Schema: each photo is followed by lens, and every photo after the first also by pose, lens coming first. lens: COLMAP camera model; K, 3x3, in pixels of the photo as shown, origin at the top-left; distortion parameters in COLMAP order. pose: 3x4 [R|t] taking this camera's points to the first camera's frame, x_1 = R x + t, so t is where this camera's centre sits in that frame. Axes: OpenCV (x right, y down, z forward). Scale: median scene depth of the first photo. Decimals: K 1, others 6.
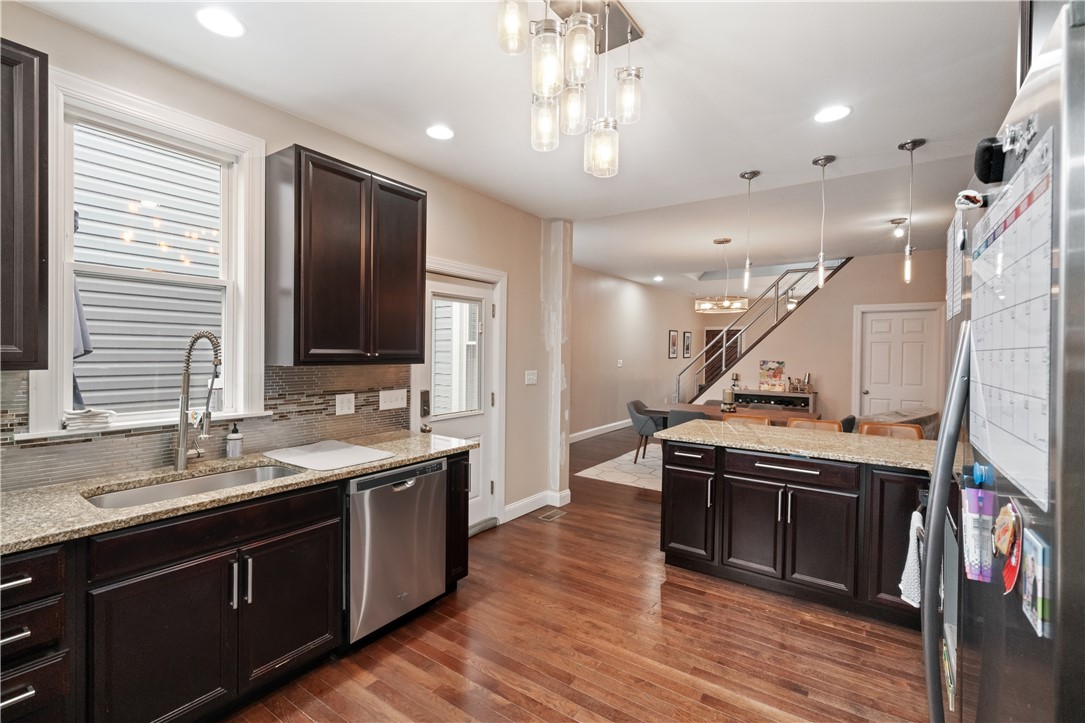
lens RADIAL K [[491.1, 0, 539.2], [0, 491.1, 354.9], [0, 0, 1]] dist [-0.006856, 0.002789]
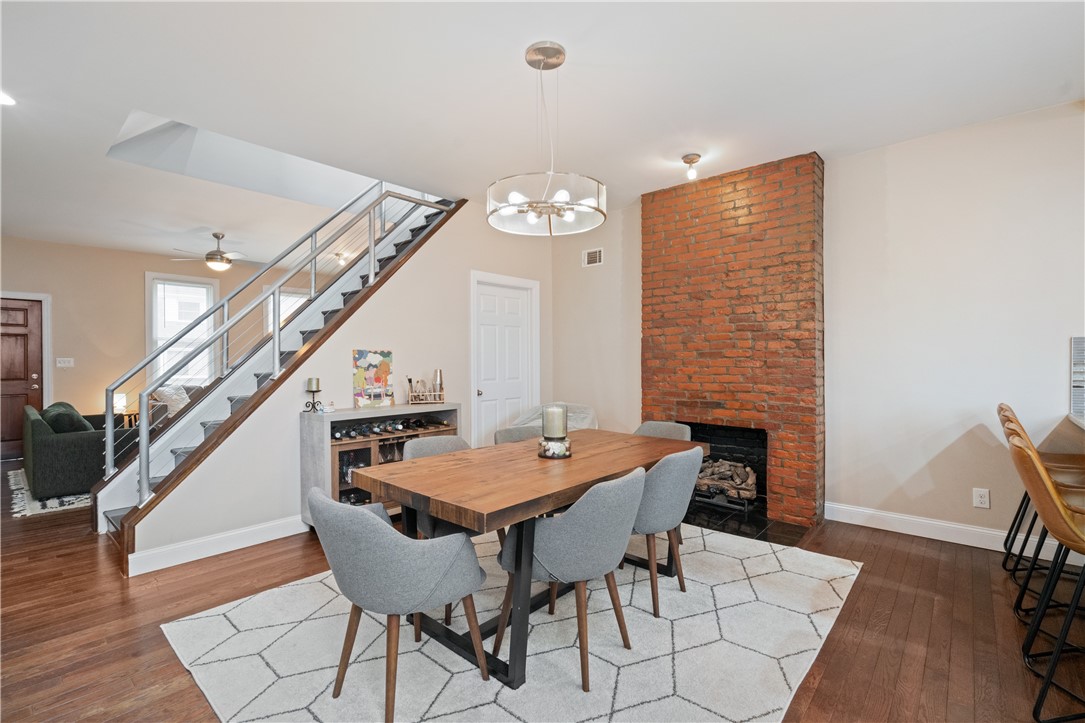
lens RADIAL K [[491.1, 0, 540.4], [0, 491.1, 366.5], [0, 0, 1]] dist [-0.006856, 0.002789]
pose [[0.131774, -0.021500, 0.991047, -0.036557], [0.015100, 0.999692, 0.019680, 0.021657], [-0.991165, 0.012371, 0.132058, 0.755145]]
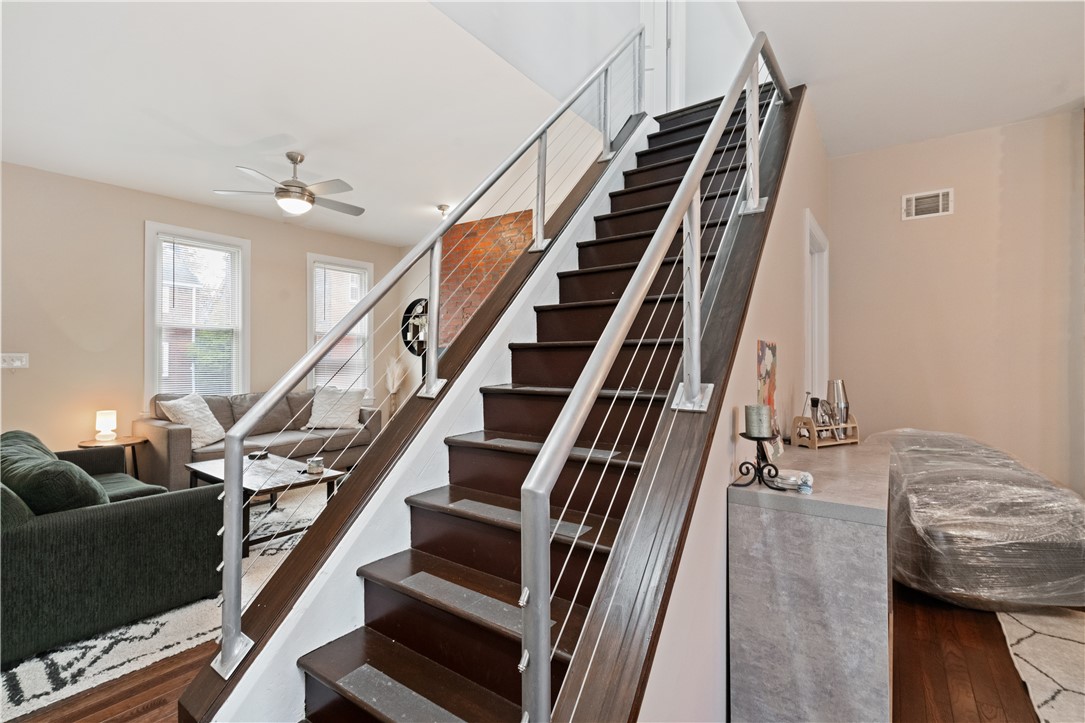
lens RADIAL K [[491.1, 0, 539.1], [0, 491.1, 358.9], [0, 0, 1]] dist [-0.006856, 0.002789]
pose [[0.033810, -0.009550, 0.999383, 0.220562], [0.008161, 0.999924, 0.009279, 0.016962], [-0.999395, 0.007842, 0.033885, 1.144733]]
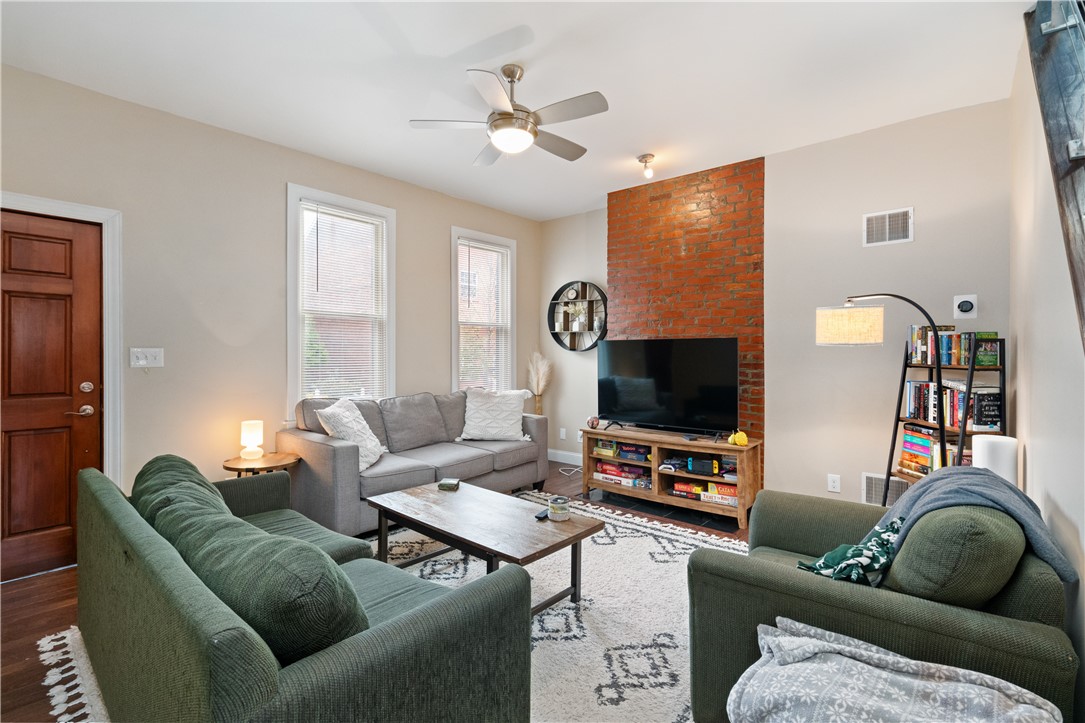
lens RADIAL K [[491.1, 0, 536.8], [0, 491.1, 358.4], [0, 0, 1]] dist [-0.006856, 0.002789]
pose [[0.125533, -0.020476, 0.991878, 0.366642], [0.010515, 0.999758, 0.019308, 0.015023], [-0.992034, 0.008006, 0.125718, 1.361613]]
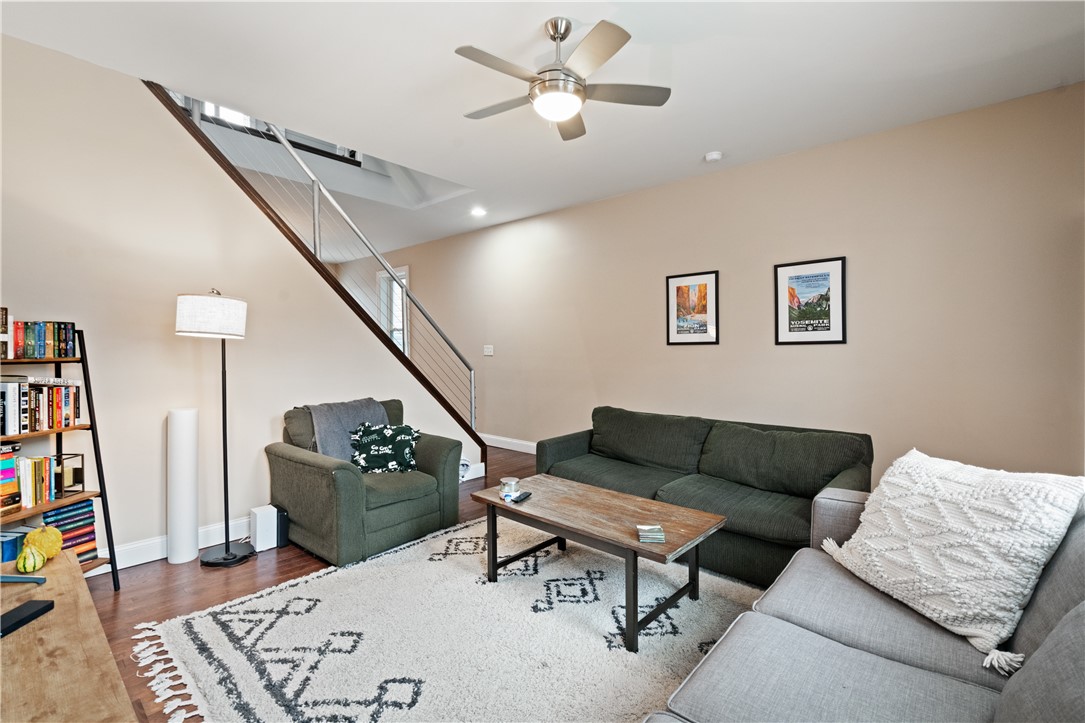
lens RADIAL K [[491.1, 0, 543.1], [0, 491.1, 350.4], [0, 0, 1]] dist [-0.006856, 0.002789]
pose [[-0.130339, -0.001038, -0.991469, 1.085825], [-0.015334, 0.999882, 0.000969, 0.020550], [0.991351, 0.015329, -0.130339, 1.464268]]
